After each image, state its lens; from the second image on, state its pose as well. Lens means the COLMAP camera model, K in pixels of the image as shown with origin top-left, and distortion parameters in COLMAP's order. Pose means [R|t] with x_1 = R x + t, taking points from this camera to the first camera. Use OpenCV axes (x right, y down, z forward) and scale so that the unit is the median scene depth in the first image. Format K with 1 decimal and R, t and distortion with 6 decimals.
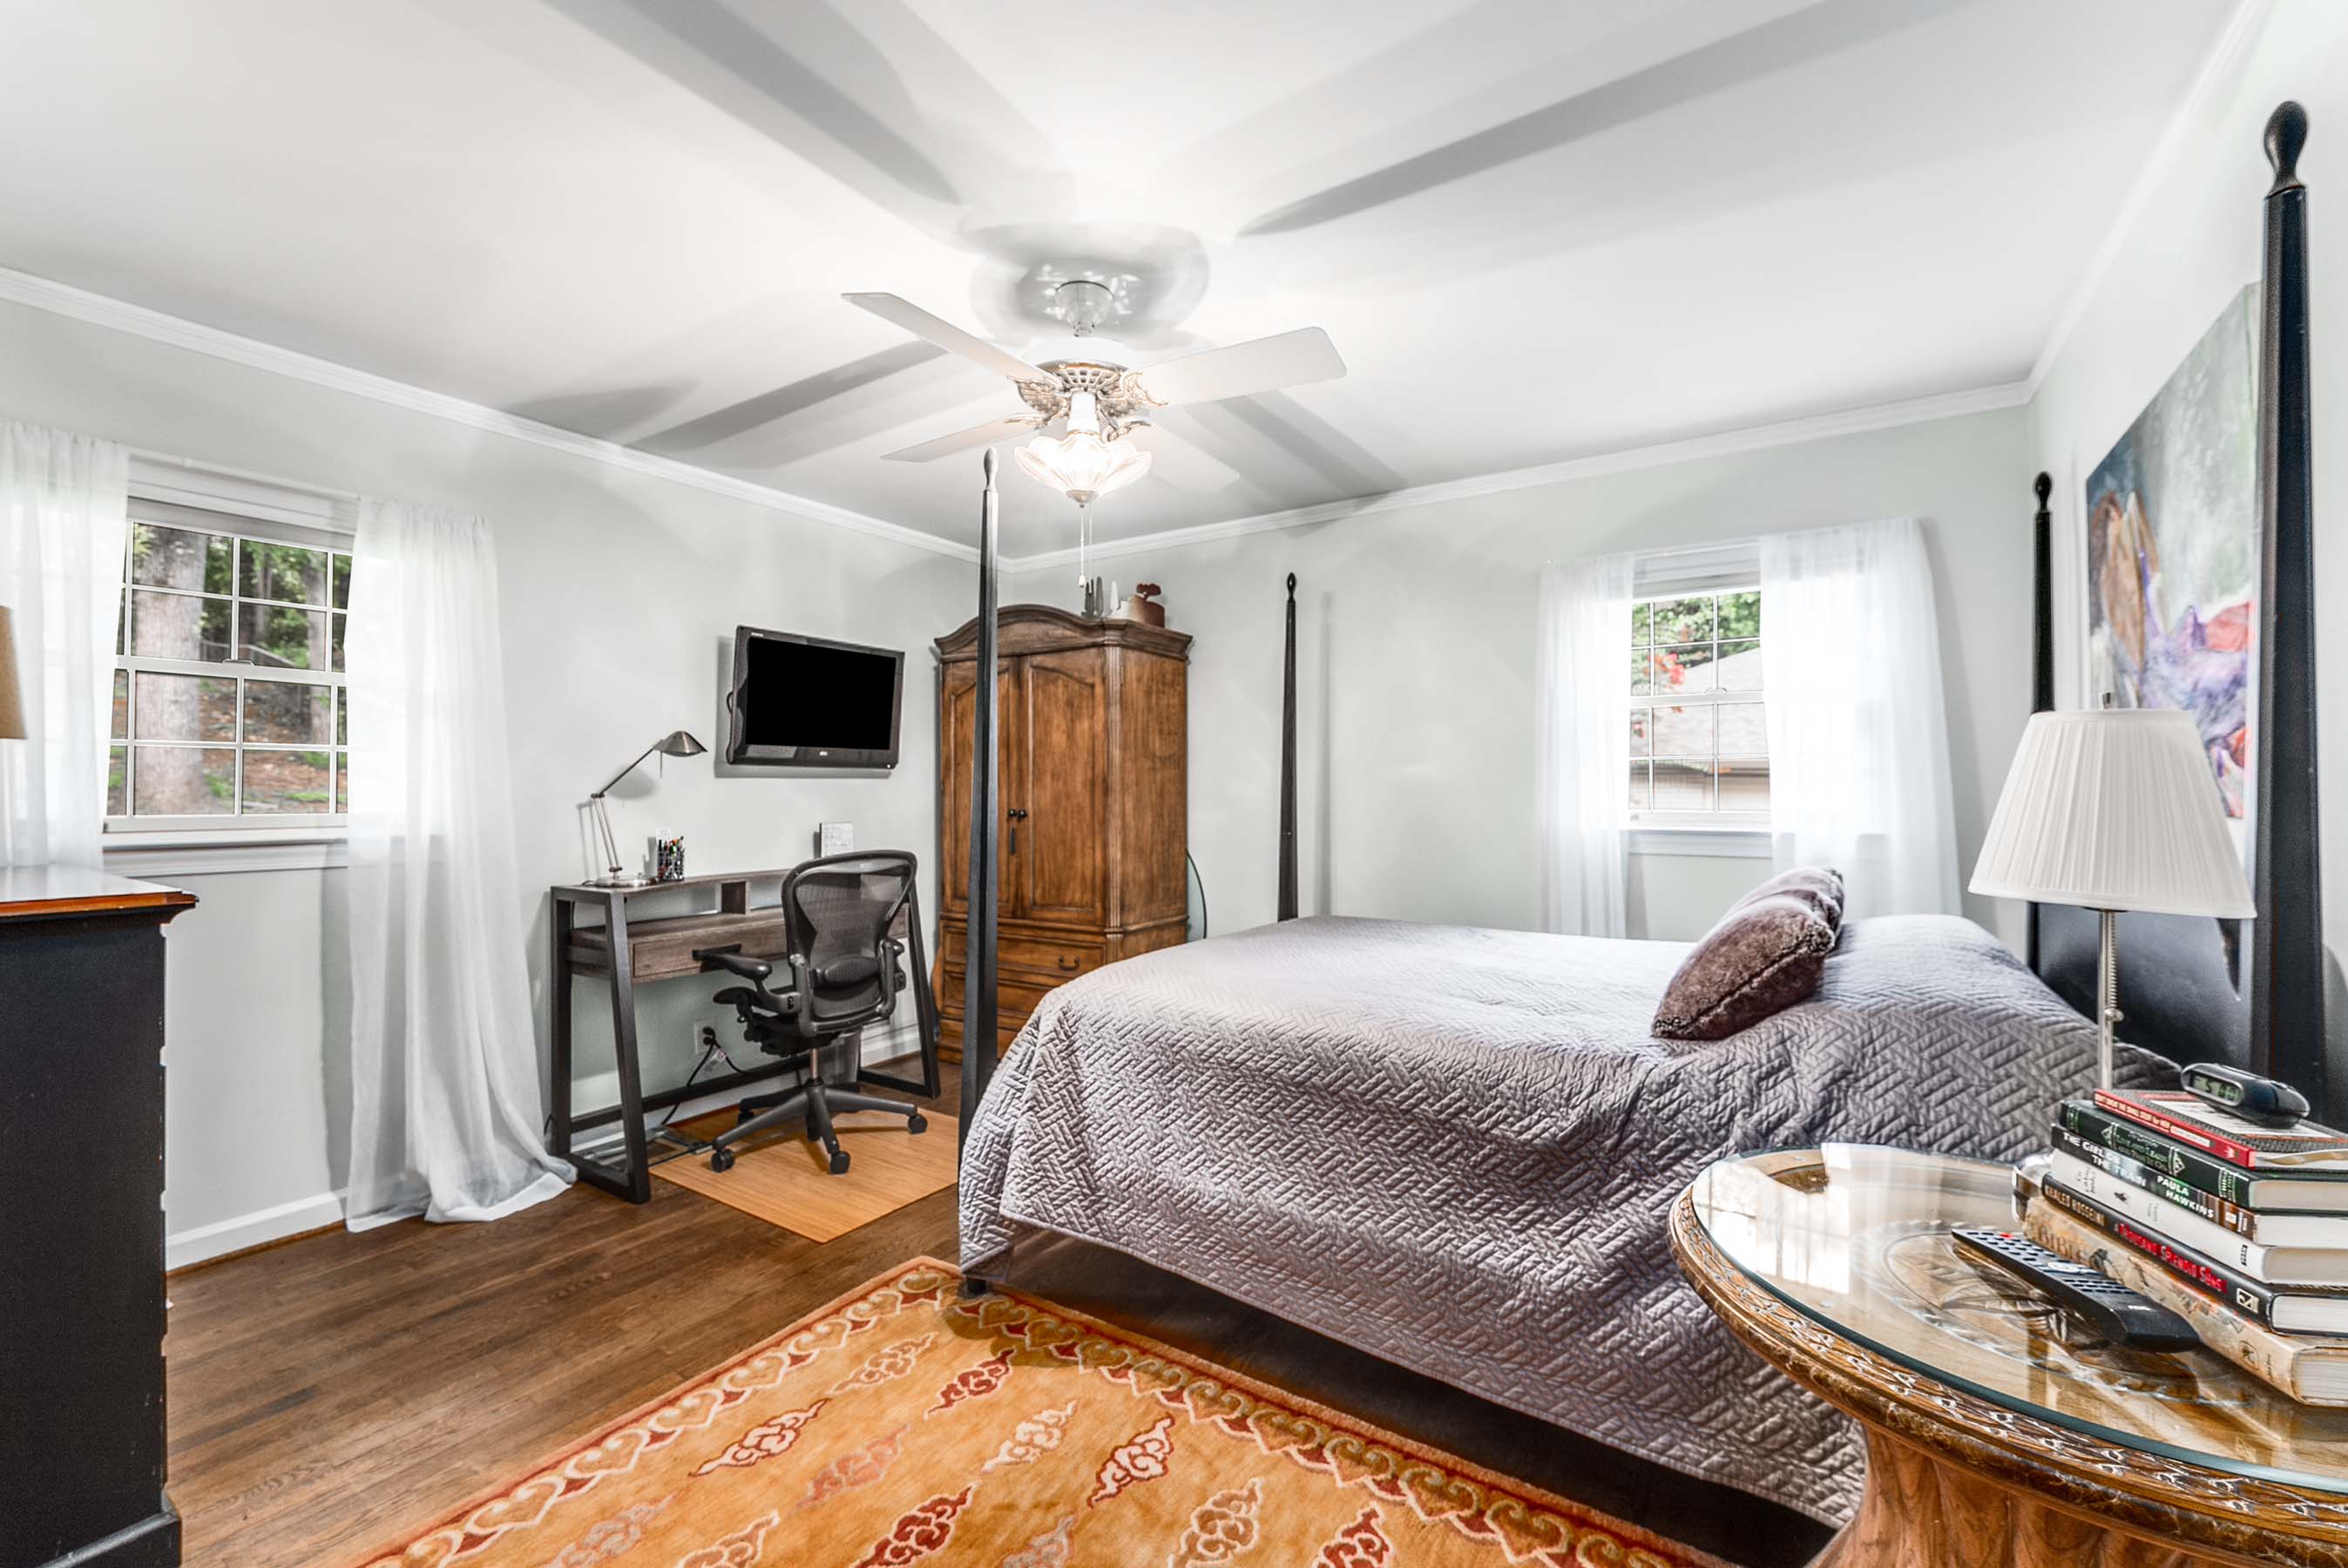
lens RADIAL K [[948.3, 0, 1170.4], [0, 948.3, 793.7], [0, 0, 1]] dist [0.000622, 0.000166]
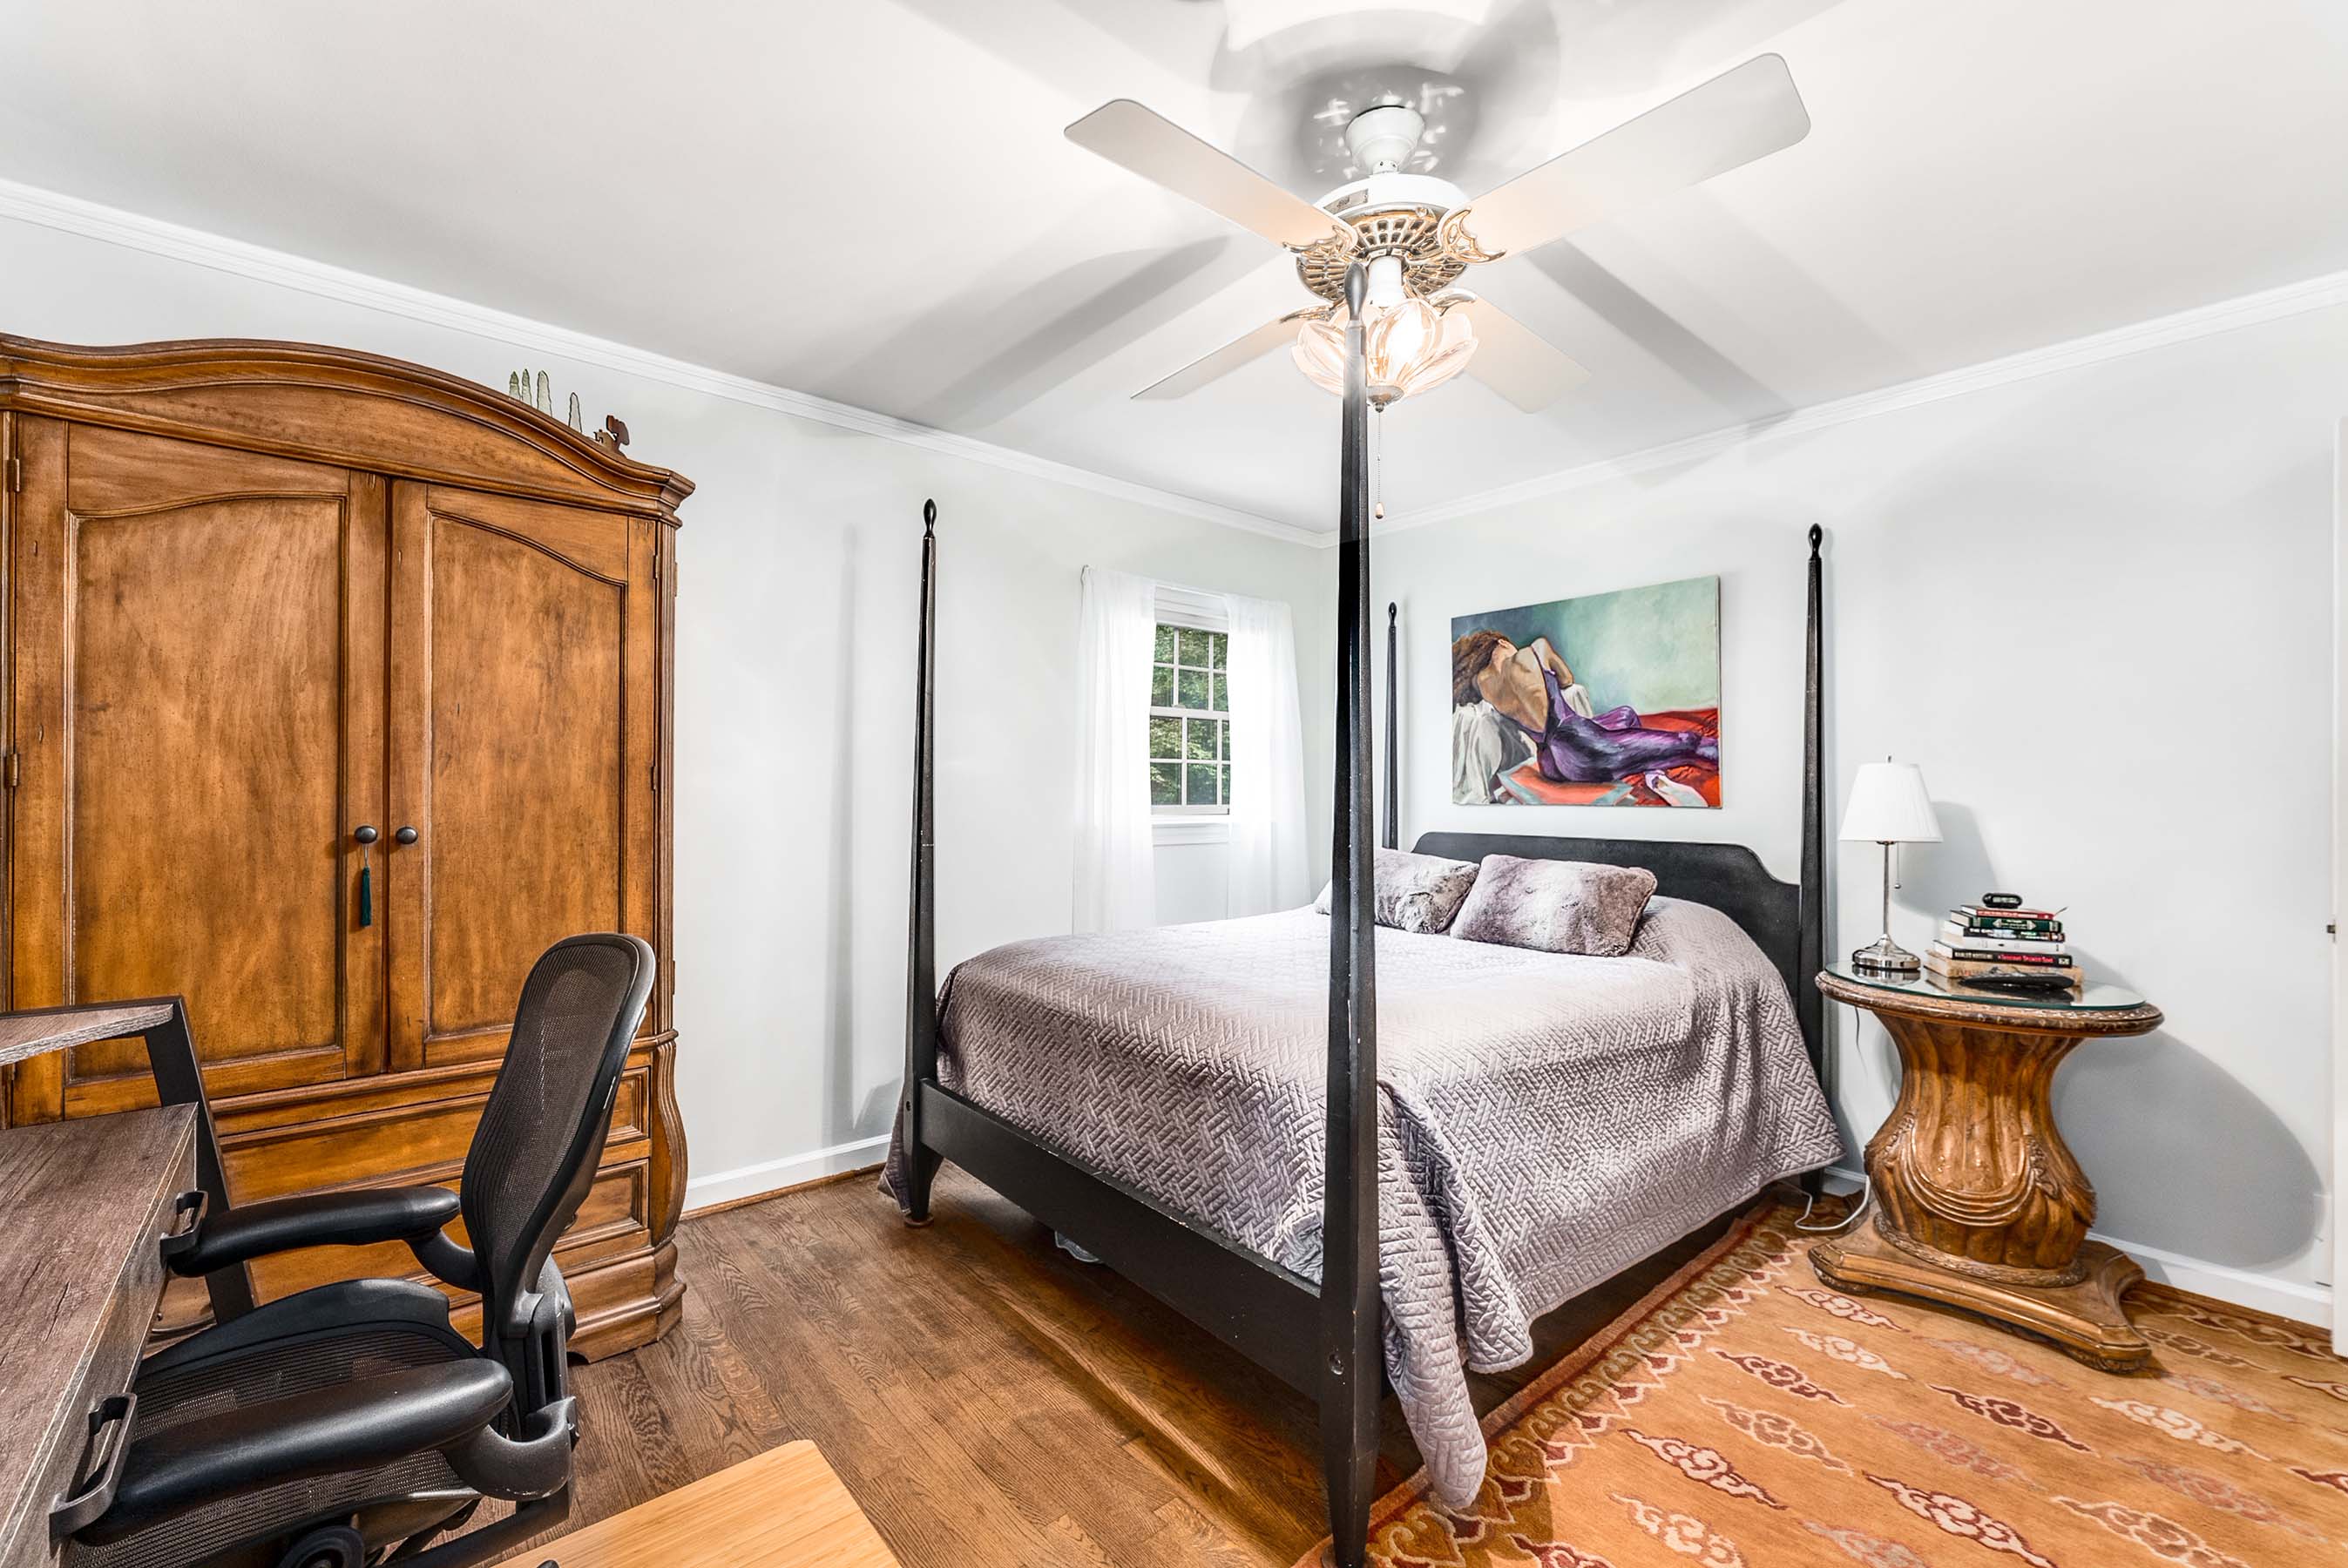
lens RADIAL K [[948.3, 0, 1170.4], [0, 948.3, 793.7], [0, 0, 1]] dist [0.000622, 0.000166]
pose [[0.286189, -0.004924, 0.958161, -0.494480], [-0.005716, 0.999960, 0.006846, -0.003463], [-0.958156, -0.007436, 0.286150, 0.542235]]
